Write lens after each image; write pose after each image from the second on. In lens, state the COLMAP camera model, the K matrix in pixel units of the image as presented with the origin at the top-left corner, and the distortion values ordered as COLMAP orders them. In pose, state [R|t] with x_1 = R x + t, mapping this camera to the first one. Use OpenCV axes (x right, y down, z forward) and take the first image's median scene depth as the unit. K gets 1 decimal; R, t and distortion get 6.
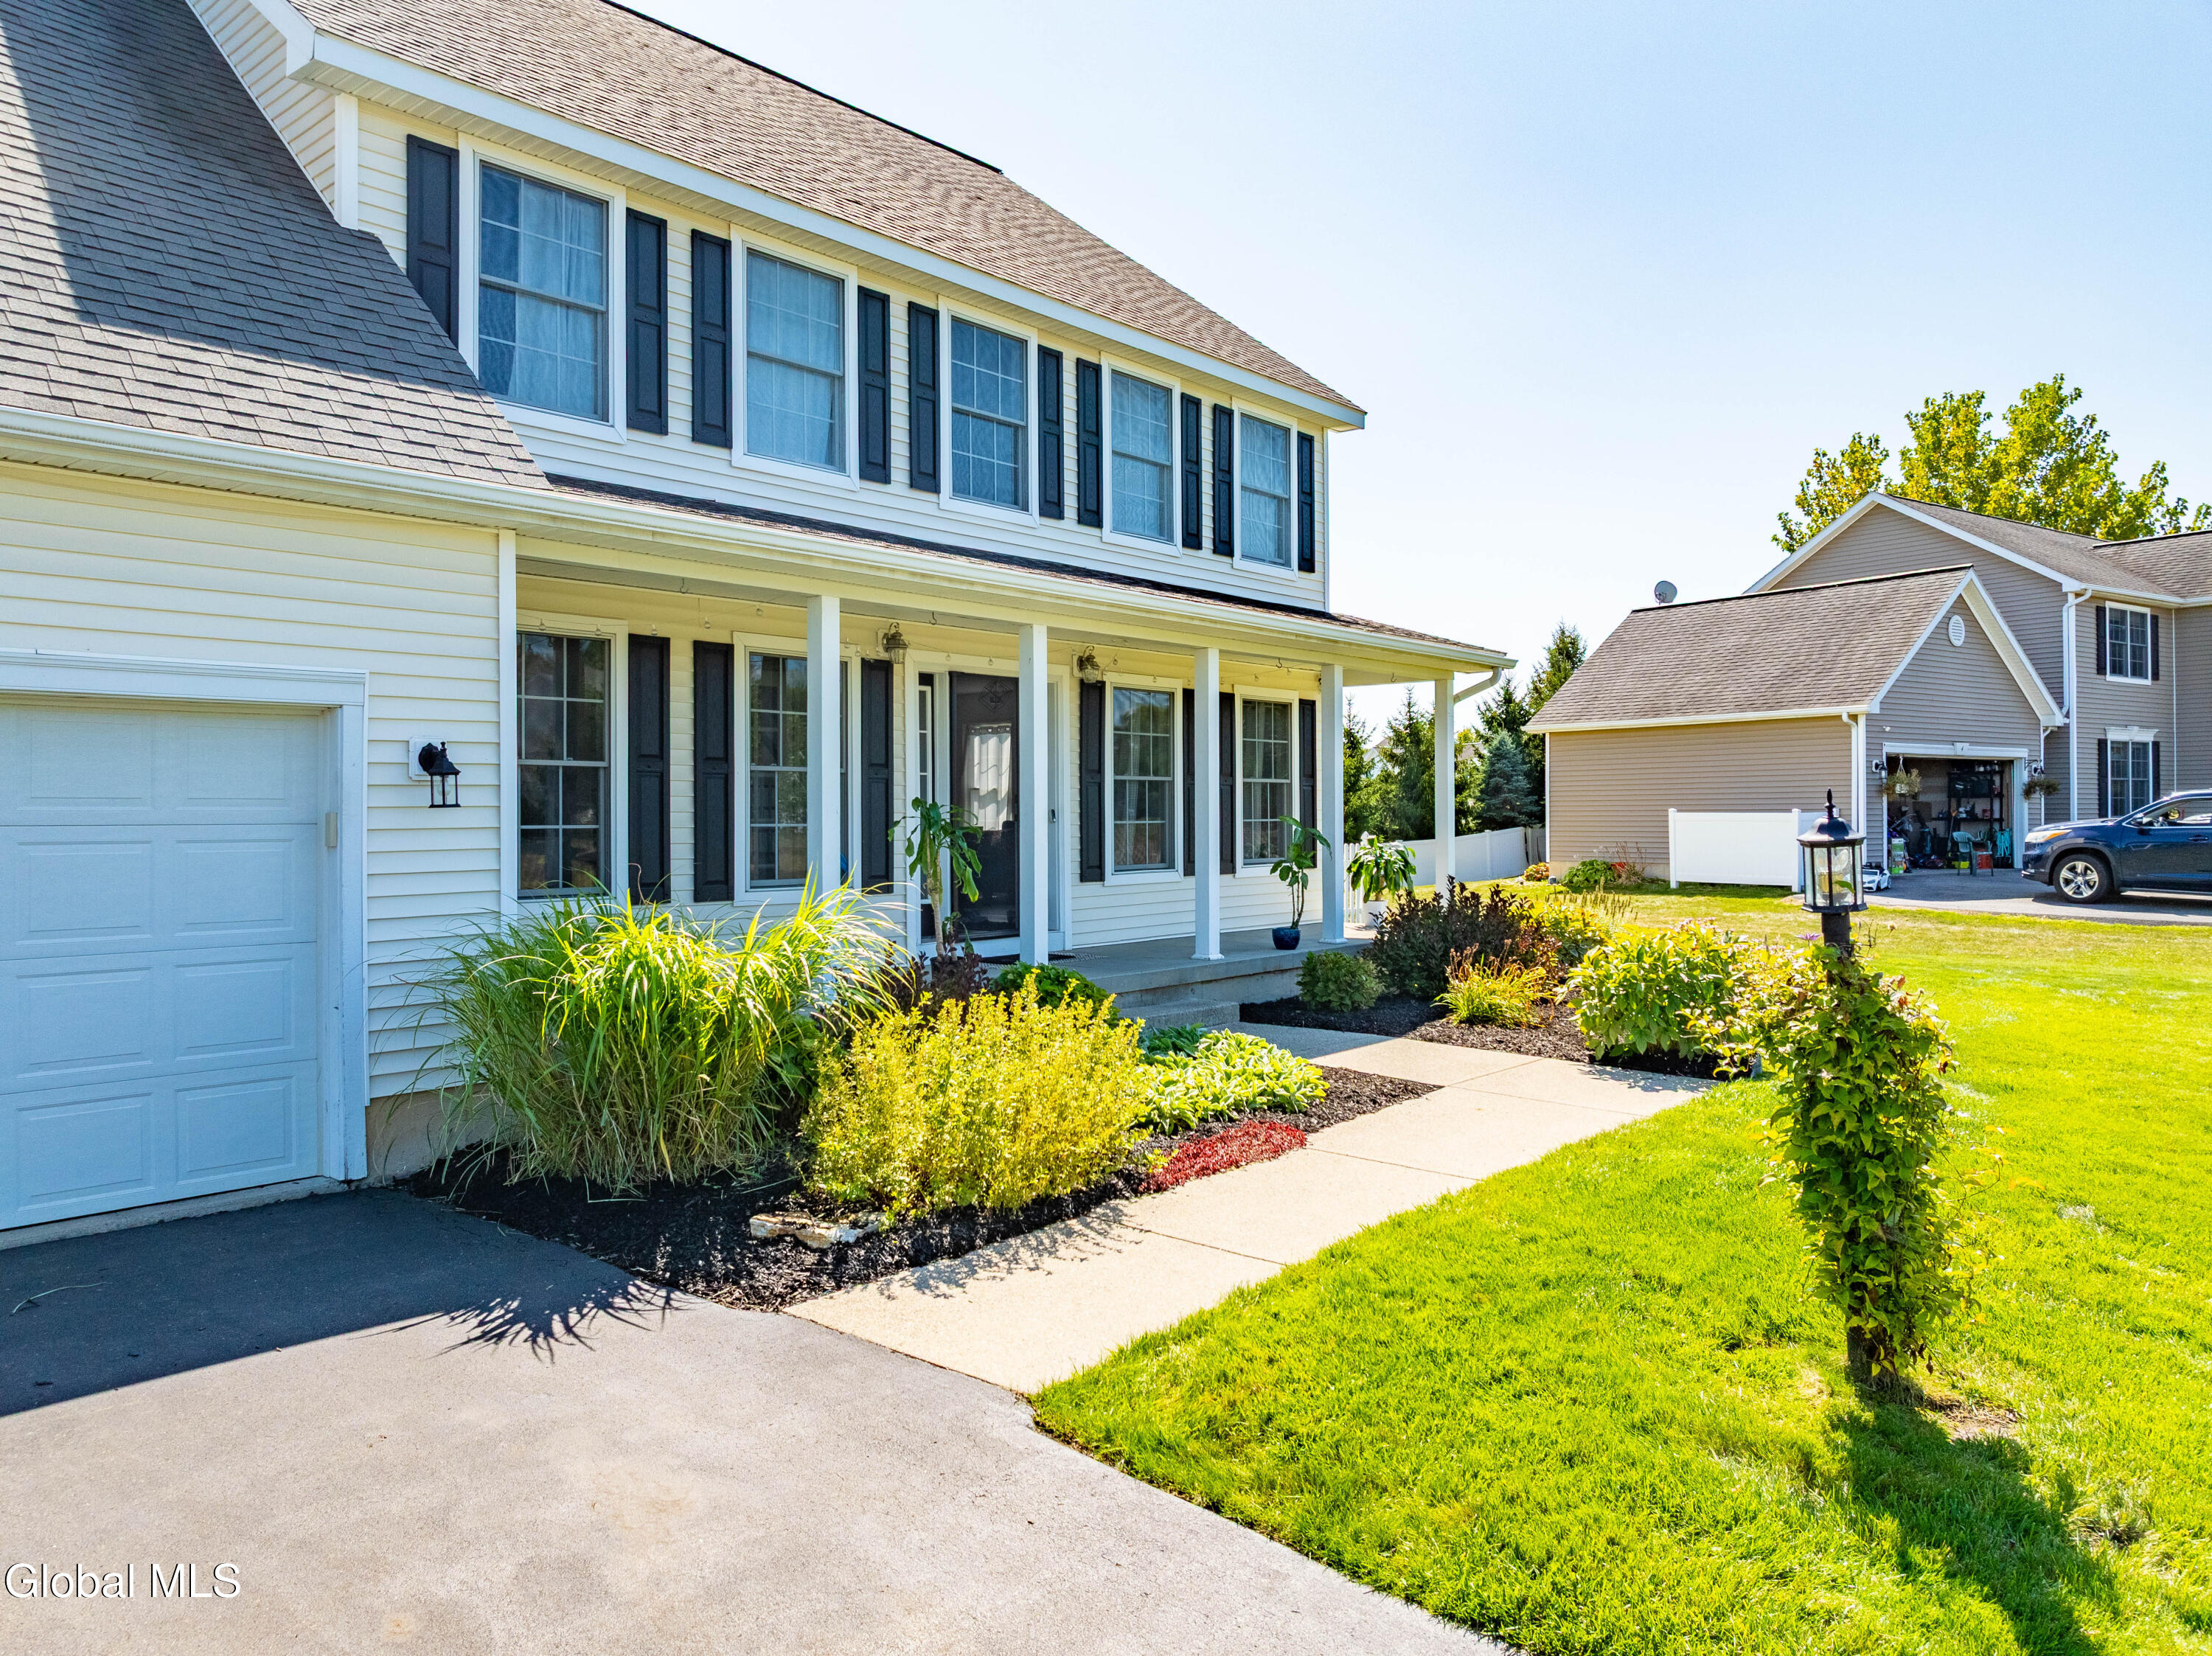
lens RADIAL K [[1607.3, 0, 1106.0], [0, 1607.3, 828.0], [0, 0, 1]] dist [-0.043015, -0.005618]
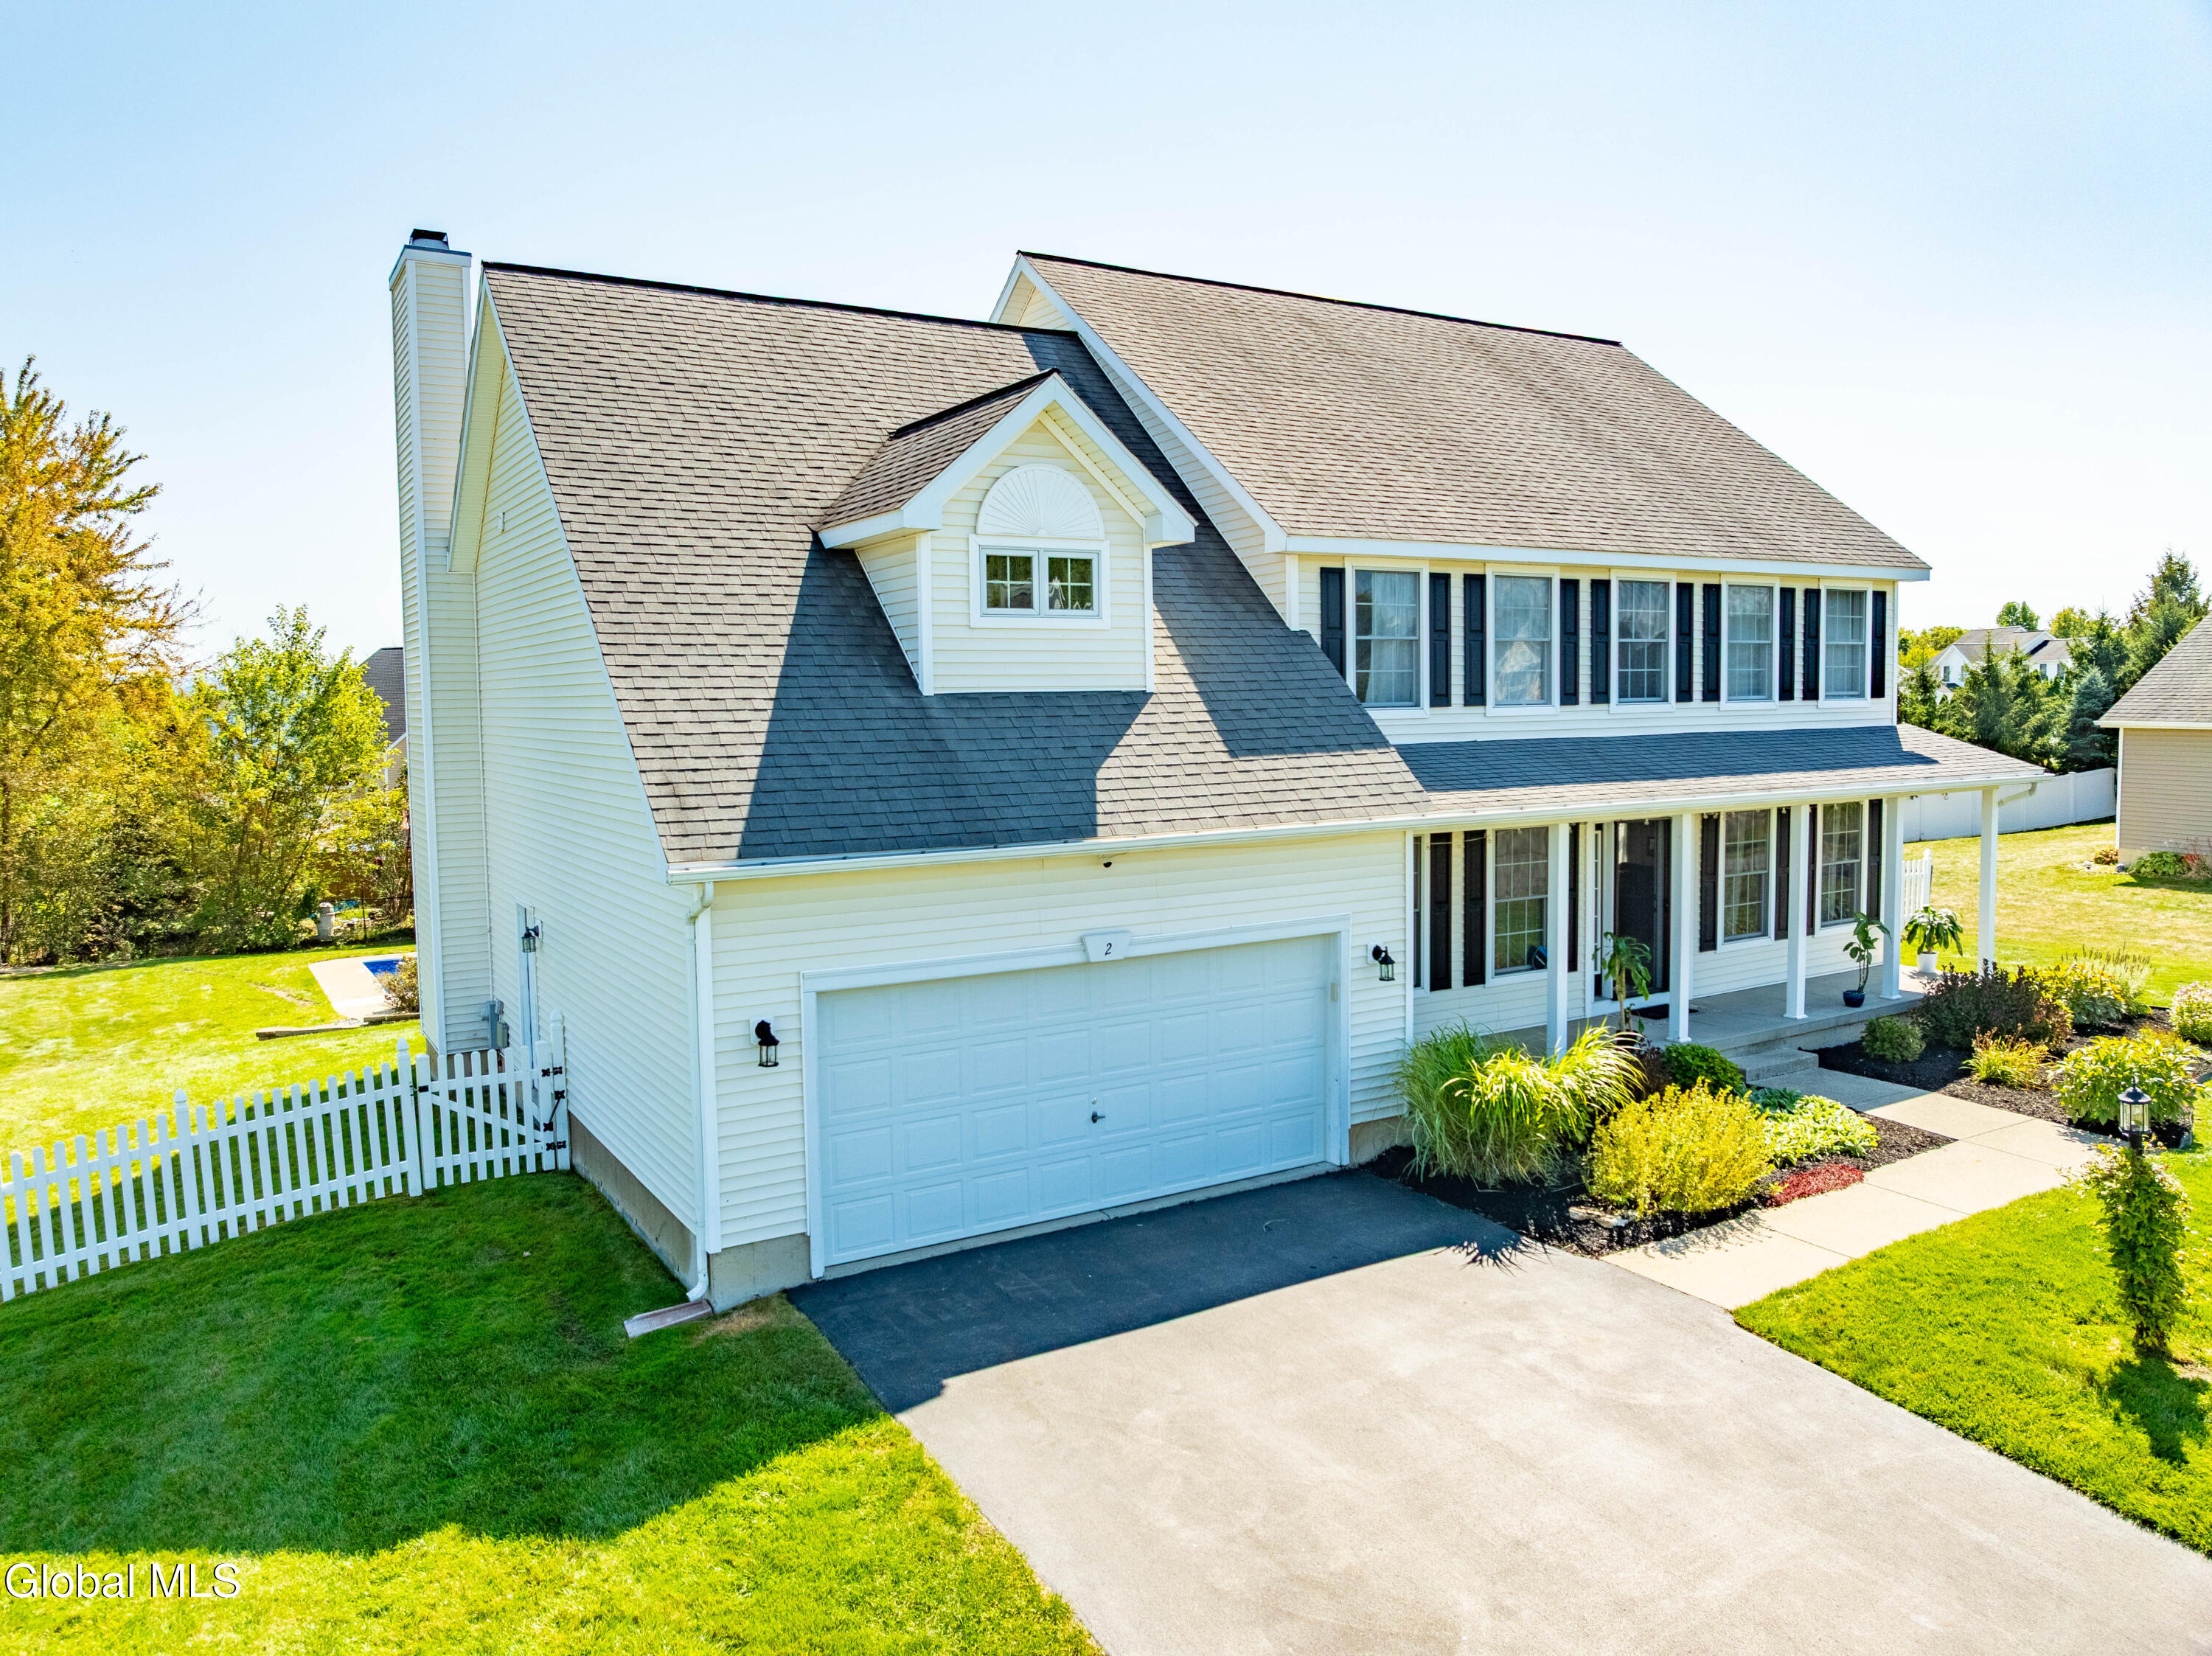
lens RADIAL K [[1587.8, 0, 1072.4], [0, 1587.8, 832.0], [0, 0, 1]] dist [-0.051598, 0.010012]
pose [[0.940113, 0.015642, -0.340504, -0.132511], [0.011556, 0.996910, 0.077701, -0.383872], [0.340667, -0.076983, 0.937027, -1.026620]]
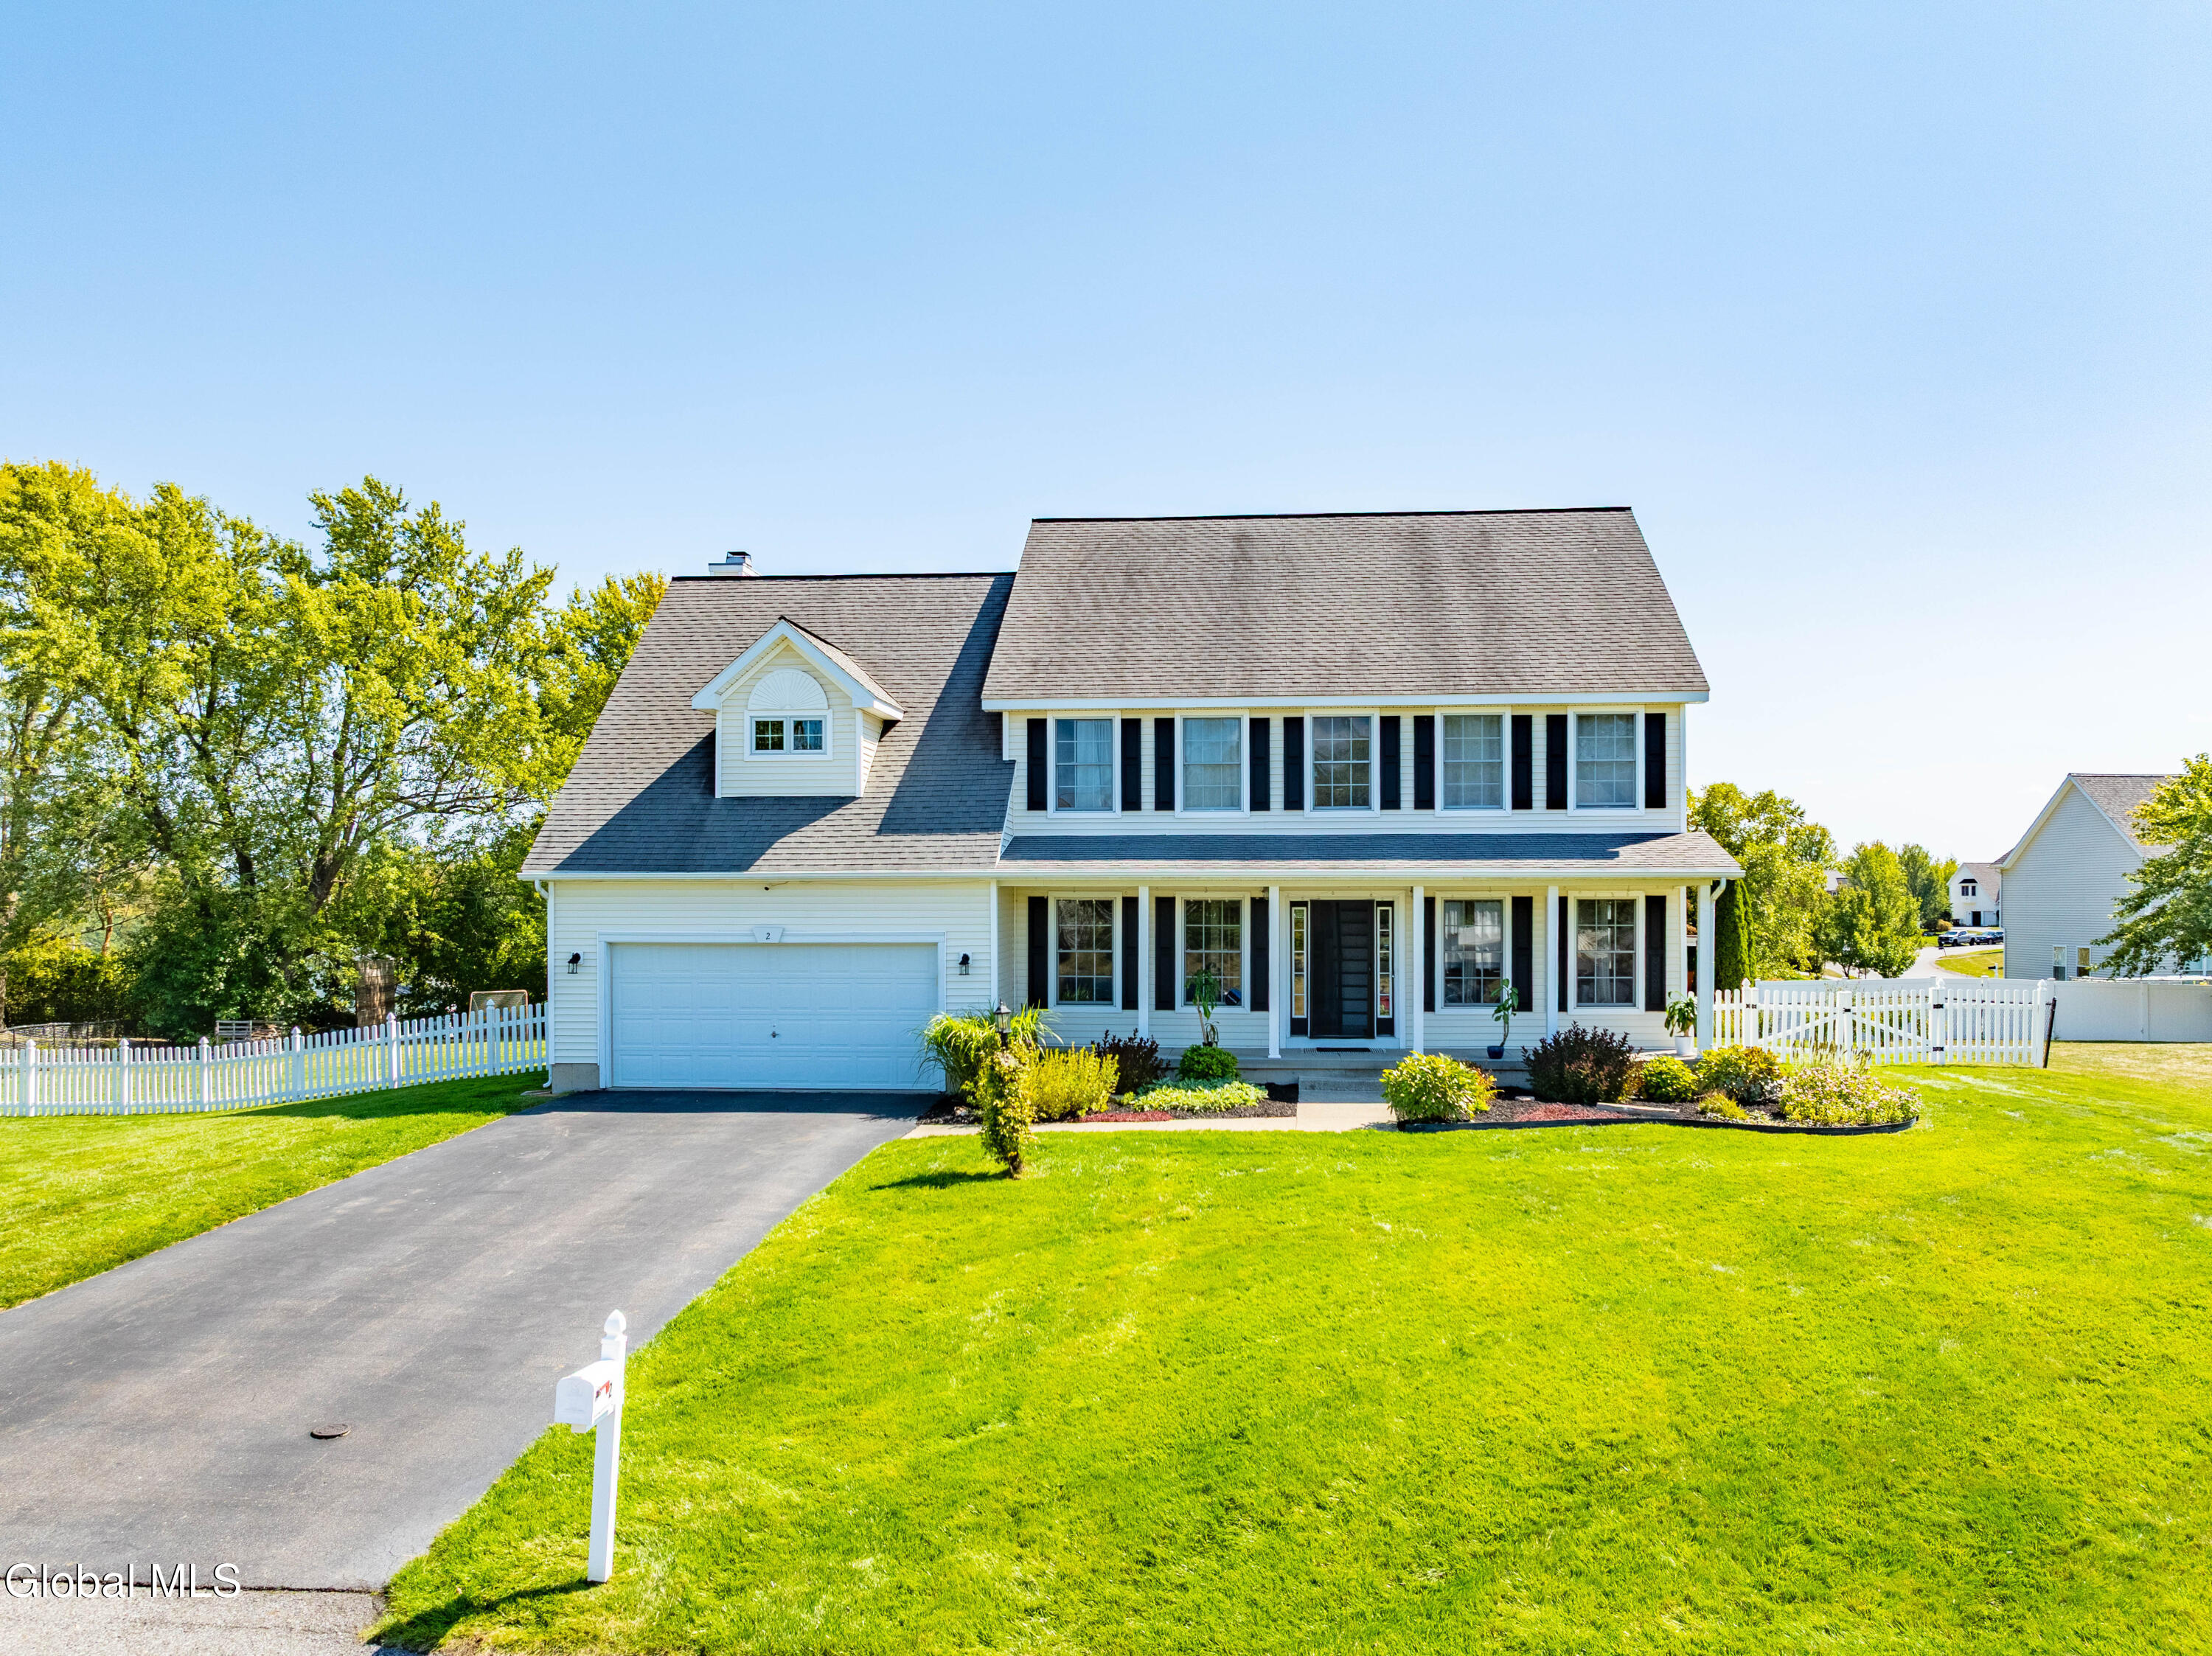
lens RADIAL K [[1587.4, 0, 1105.7], [0, 1587.4, 889.5], [0, 0, 1]] dist [-0.021040, -0.003377]
pose [[0.573169, 0.000772, -0.819437, 2.497321], [-0.007369, 0.999964, -0.004212, -0.184182], [0.819404, 0.008453, 0.573154, -0.592547]]
